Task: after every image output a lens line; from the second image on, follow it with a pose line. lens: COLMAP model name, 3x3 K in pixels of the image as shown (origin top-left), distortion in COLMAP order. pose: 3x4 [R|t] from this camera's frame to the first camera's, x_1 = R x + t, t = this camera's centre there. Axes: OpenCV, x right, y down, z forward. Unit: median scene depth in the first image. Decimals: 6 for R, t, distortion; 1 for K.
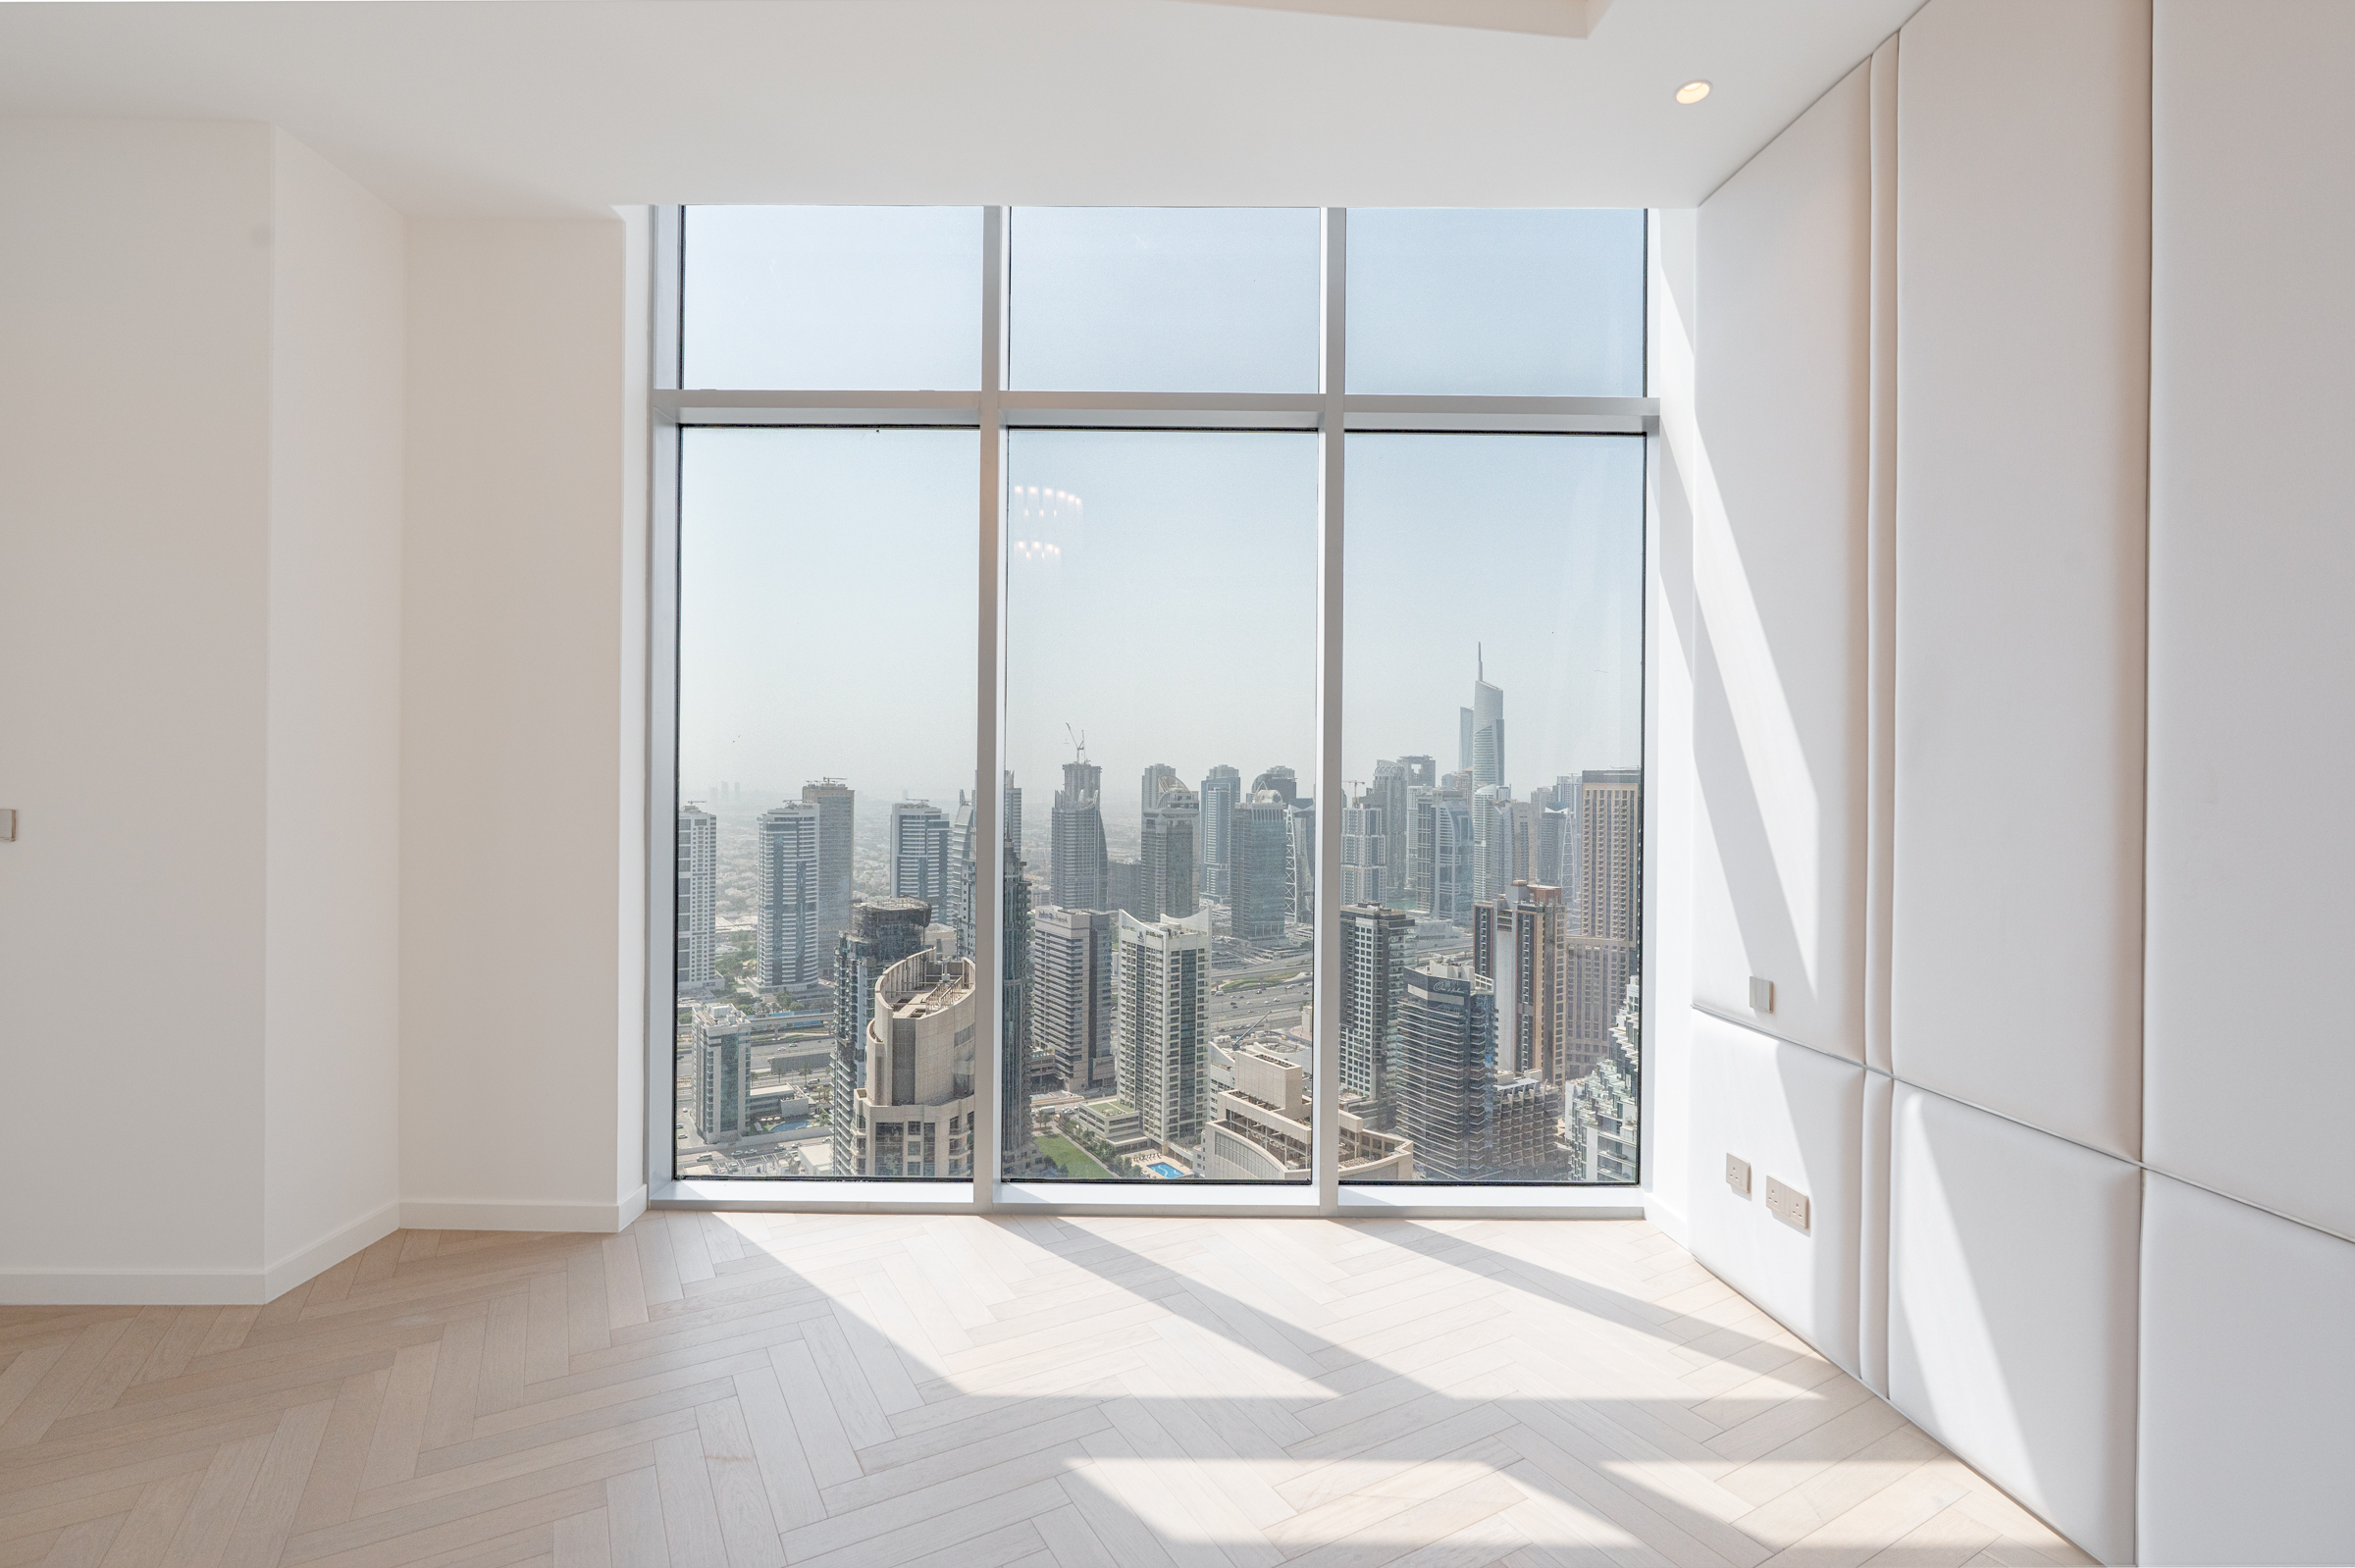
lens RADIAL K [[1093.0, 0, 1177.5], [0, 1093.0, 784.0], [0, 0, 1]] dist [-0.003057, -0.000018]
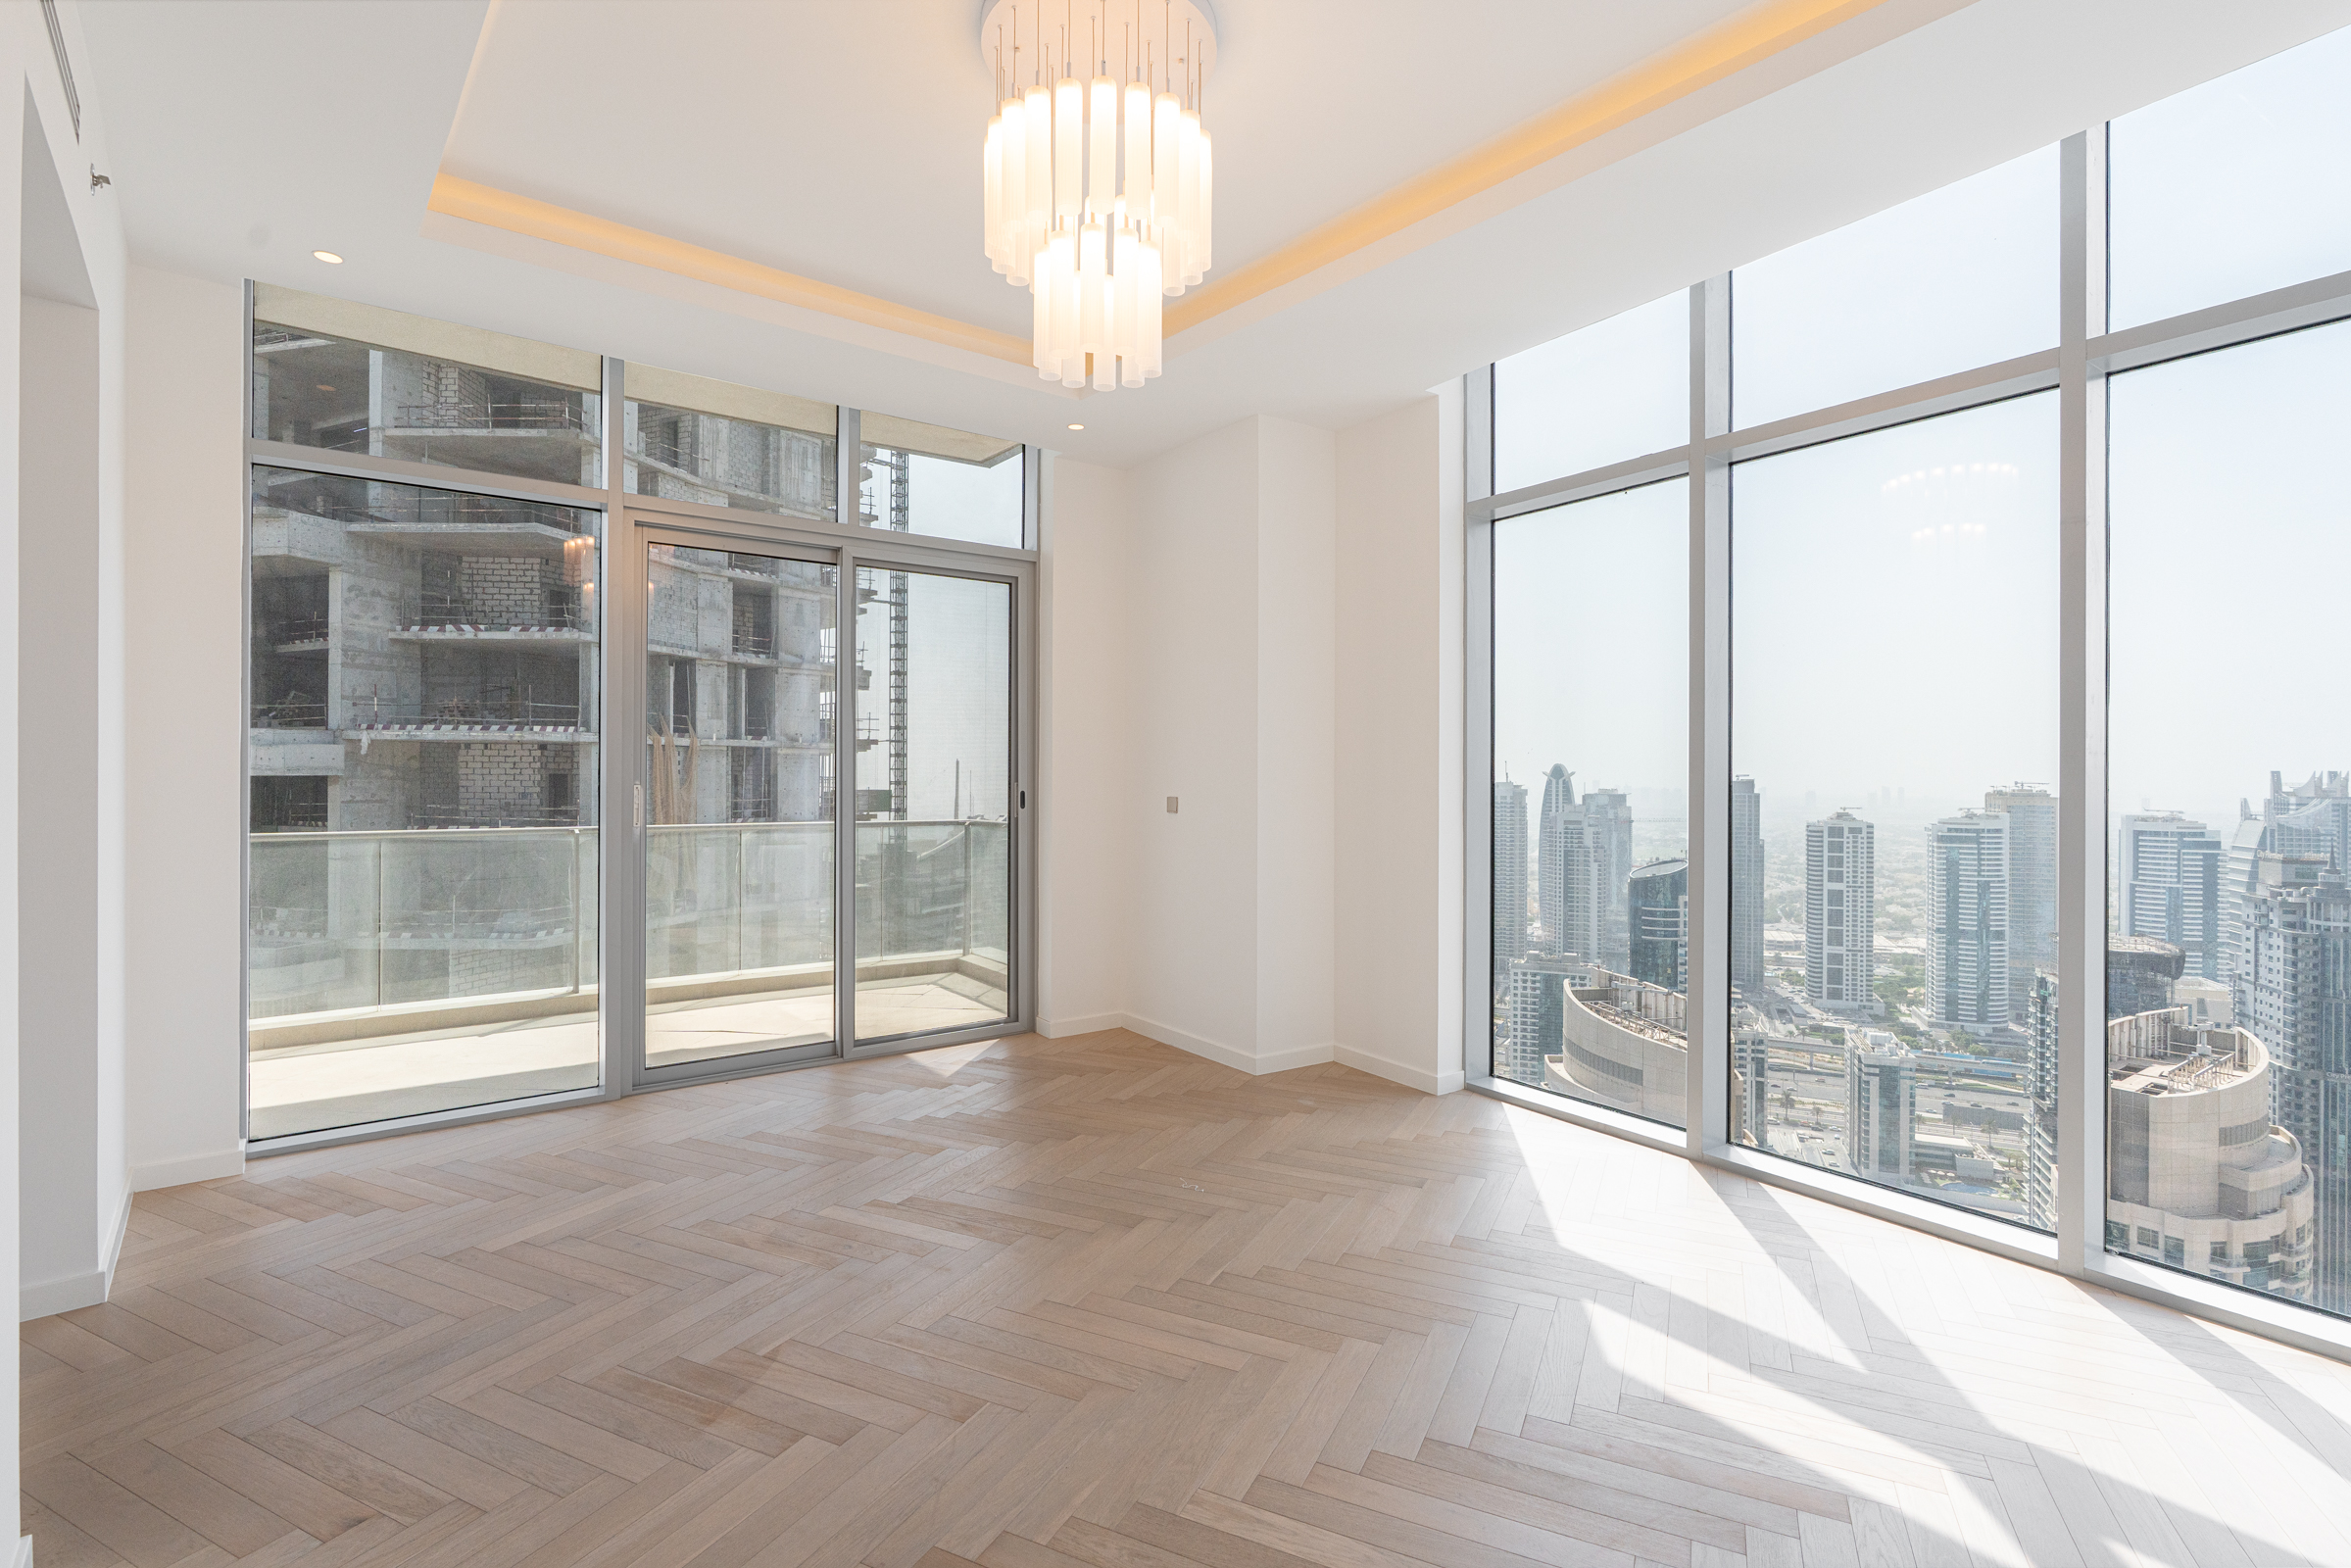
lens RADIAL K [[1074.4, 0, 1160.7], [0, 1074.4, 772.5], [0, 0, 1]] dist [-0.002887, -0.000193]
pose [[0.555376, -0.009655, -0.831543, 0.500901], [-0.003158, 0.999901, -0.013719, 0.005493], [0.831594, 0.010245, 0.555290, -0.102281]]
